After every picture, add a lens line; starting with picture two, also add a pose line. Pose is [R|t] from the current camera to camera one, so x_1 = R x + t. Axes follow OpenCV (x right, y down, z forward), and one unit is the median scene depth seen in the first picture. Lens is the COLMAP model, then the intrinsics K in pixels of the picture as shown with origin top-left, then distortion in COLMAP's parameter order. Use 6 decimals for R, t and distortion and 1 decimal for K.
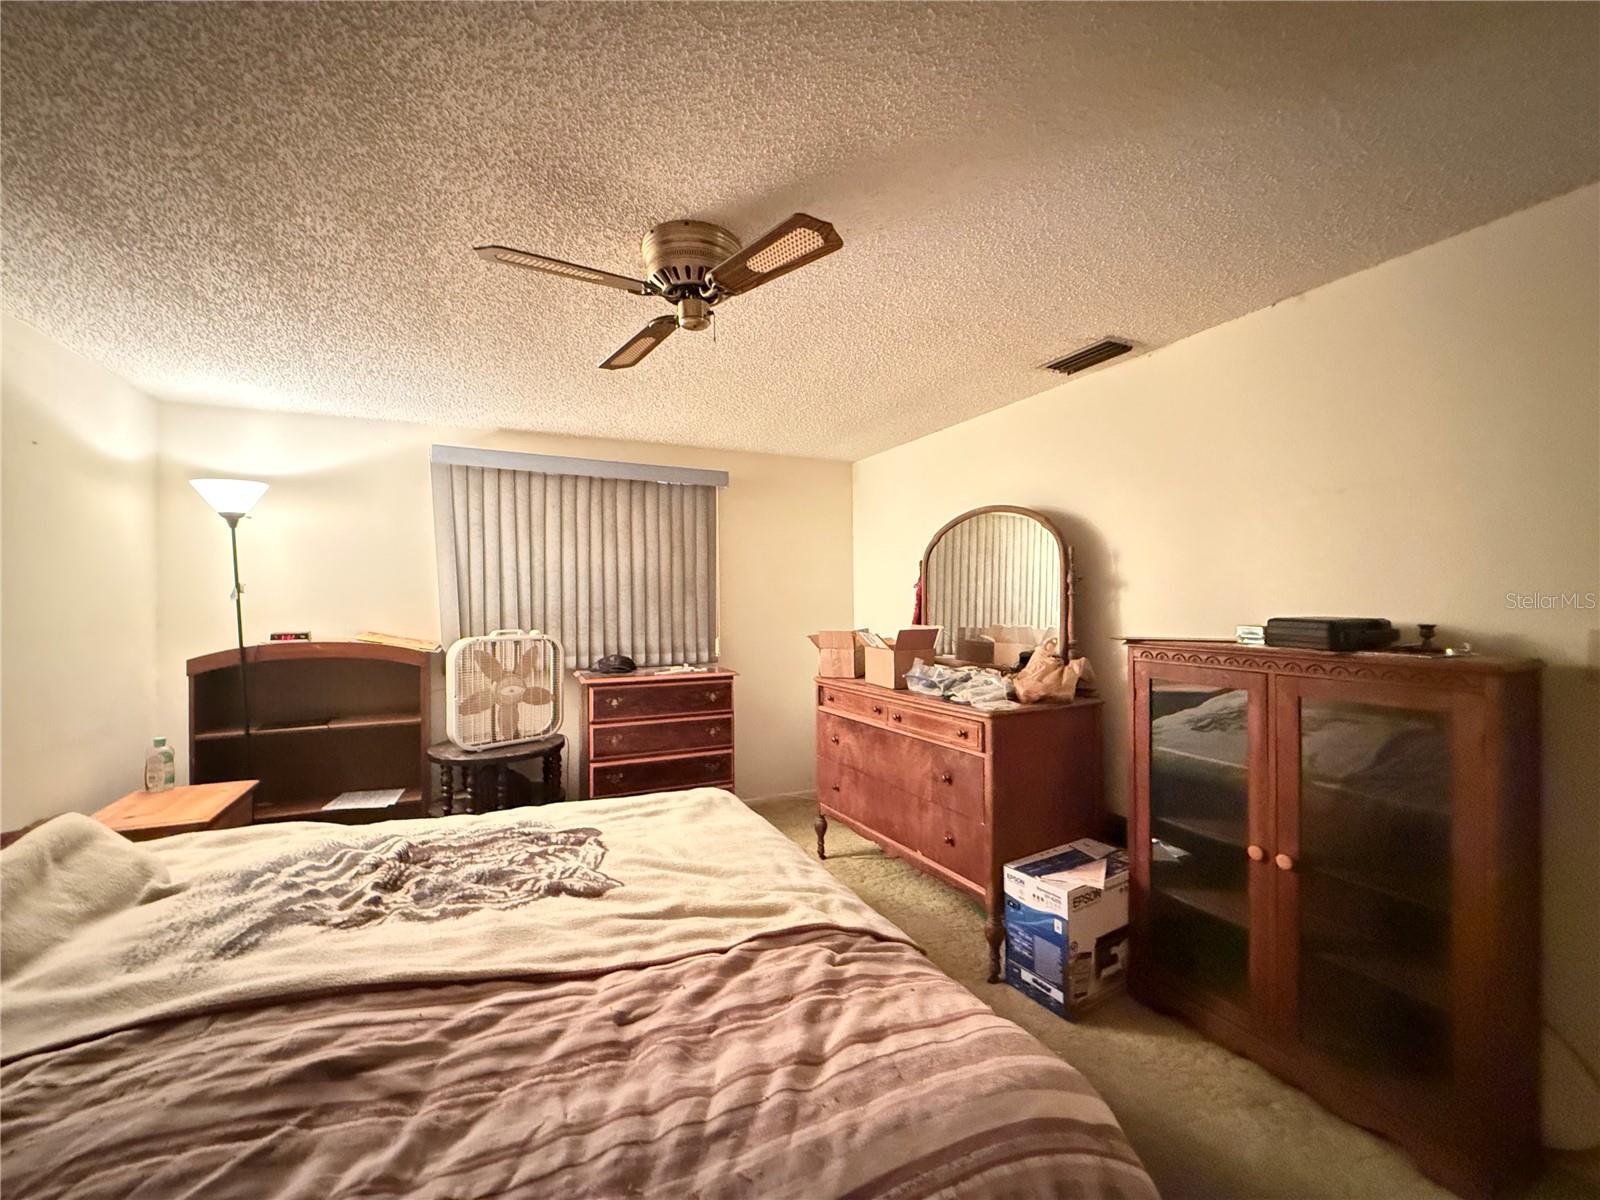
lens RADIAL K [[637.4, 0, 795.1], [0, 637.4, 599.2], [0, 0, 1]] dist [0.000474, 0.000128]
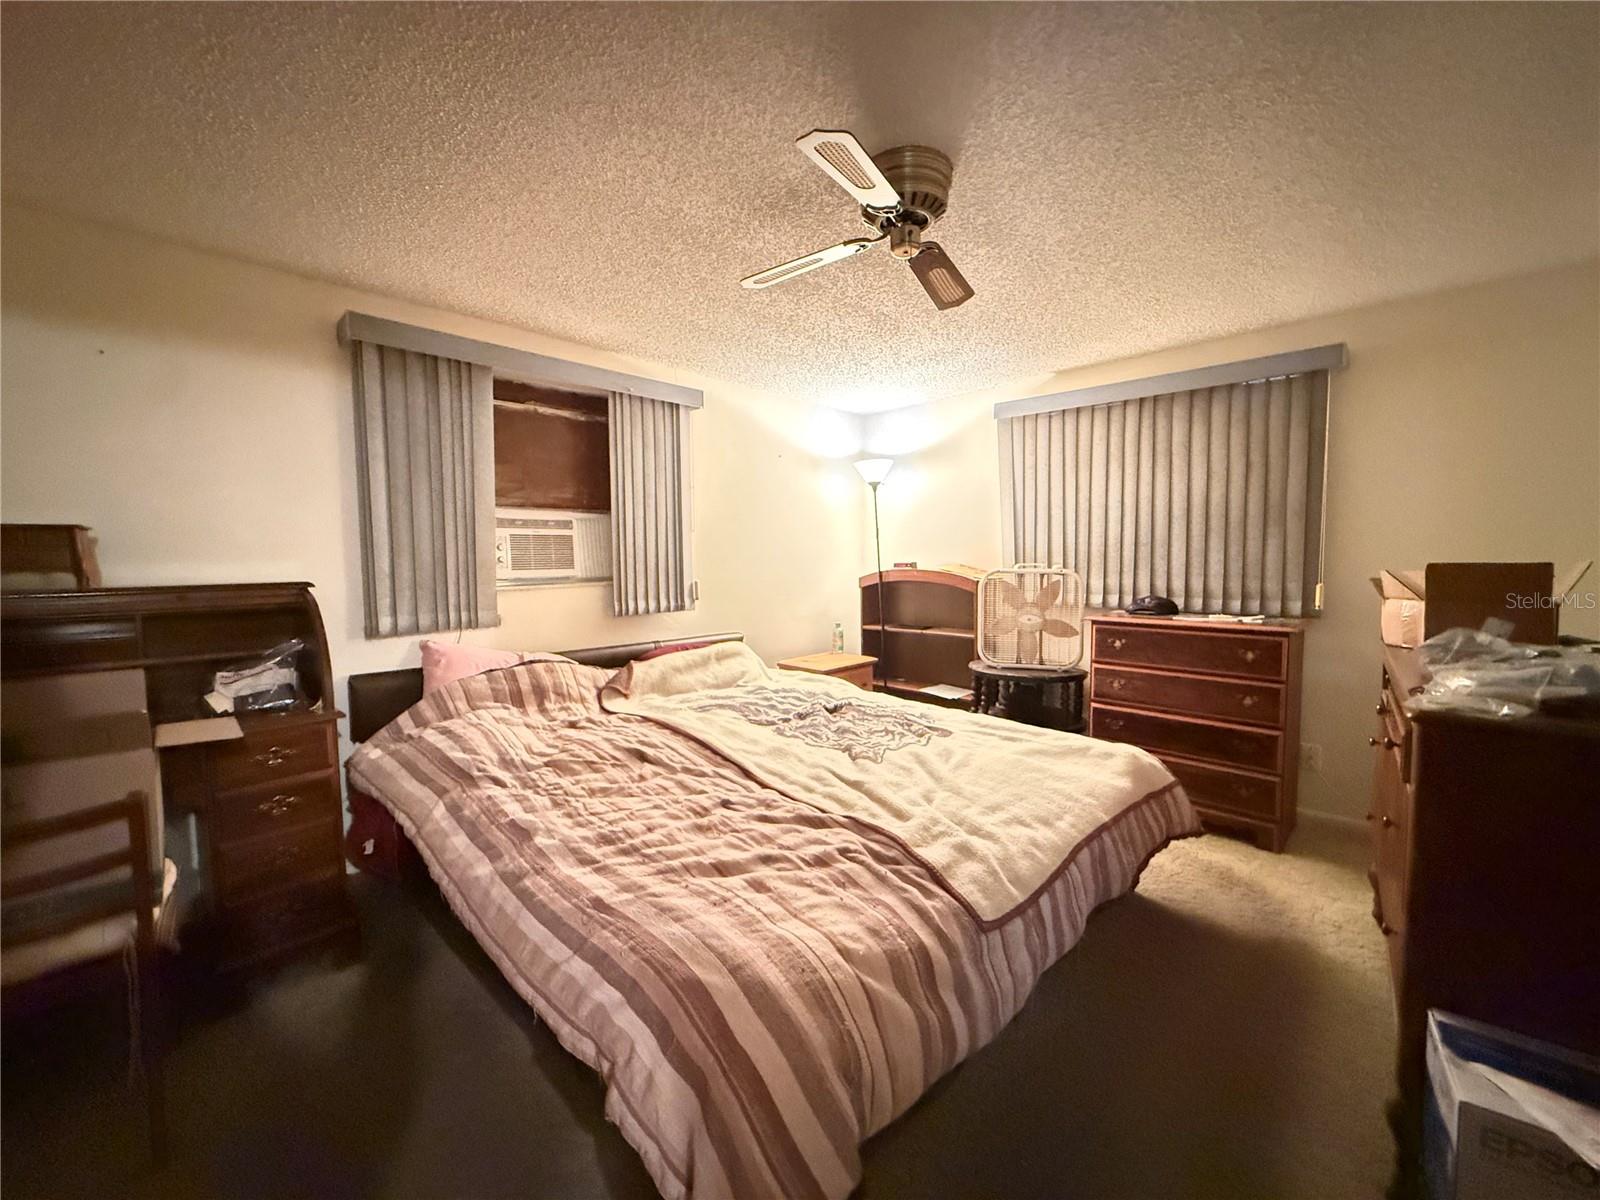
lens RADIAL K [[637.4, 0, 795.1], [0, 637.4, 599.2], [0, 0, 1]] dist [0.000474, 0.000128]
pose [[0.359720, 0.061935, -0.931002, 0.730620], [0.003551, 0.997696, 0.067744, 0.059343], [0.933053, -0.027675, 0.358672, 0.414776]]
